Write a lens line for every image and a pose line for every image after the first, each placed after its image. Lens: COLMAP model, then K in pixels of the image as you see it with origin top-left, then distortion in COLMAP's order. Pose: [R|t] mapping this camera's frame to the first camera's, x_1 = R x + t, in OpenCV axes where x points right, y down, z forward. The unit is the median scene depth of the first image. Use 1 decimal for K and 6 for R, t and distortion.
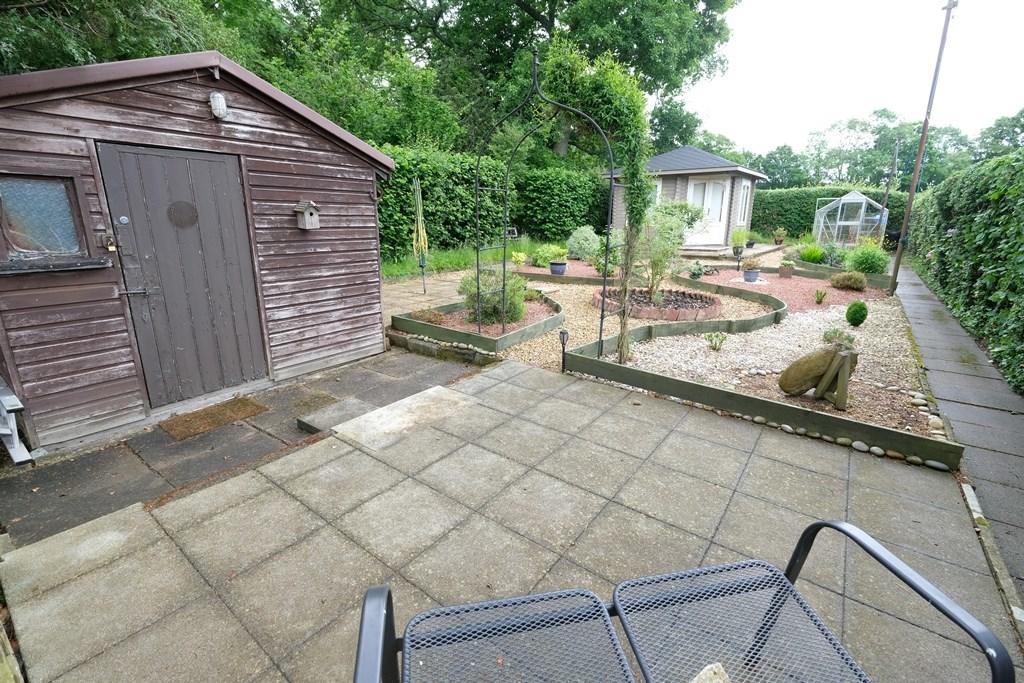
lens RADIAL K [[445.1, 0, 511.8], [0, 445.1, 337.2], [0, 0, 1]] dist [-0.000273, 0.000202]
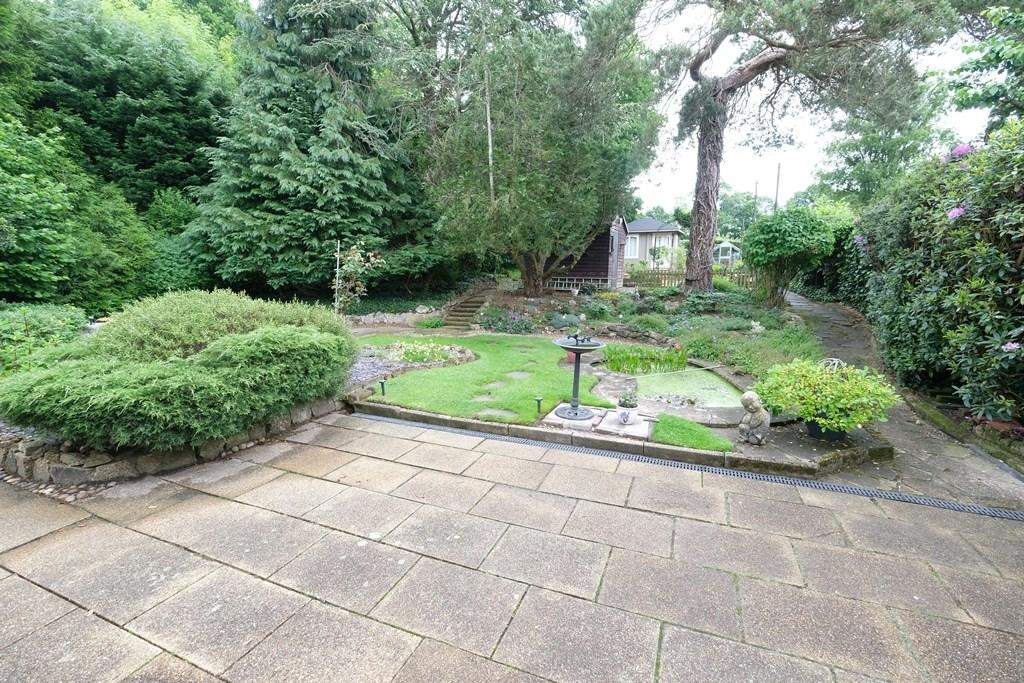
lens RADIAL K [[445.1, 0, 511.7], [0, 445.1, 340.6], [0, 0, 1]] dist [-0.000273, 0.000202]
pose [[0.973576, -0.041708, 0.224521, -0.163002], [0.062806, 0.994168, -0.087661, 0.058563], [-0.219556, 0.099446, 0.970518, -0.173396]]
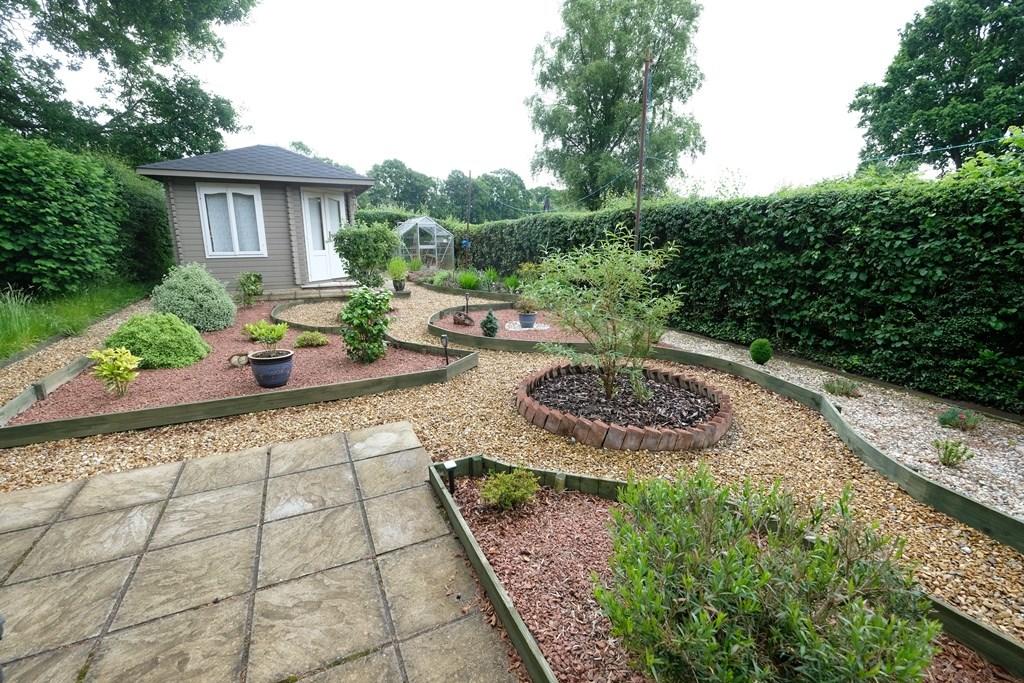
lens RADIAL K [[445.1, 0, 514.7], [0, 445.1, 341.1], [0, 0, 1]] dist [-0.000273, 0.000202]
pose [[0.440215, -0.201325, 0.875031, -0.031099], [0.227022, 0.967831, 0.108465, -0.030621], [-0.868718, 0.150903, 0.471759, 0.100966]]
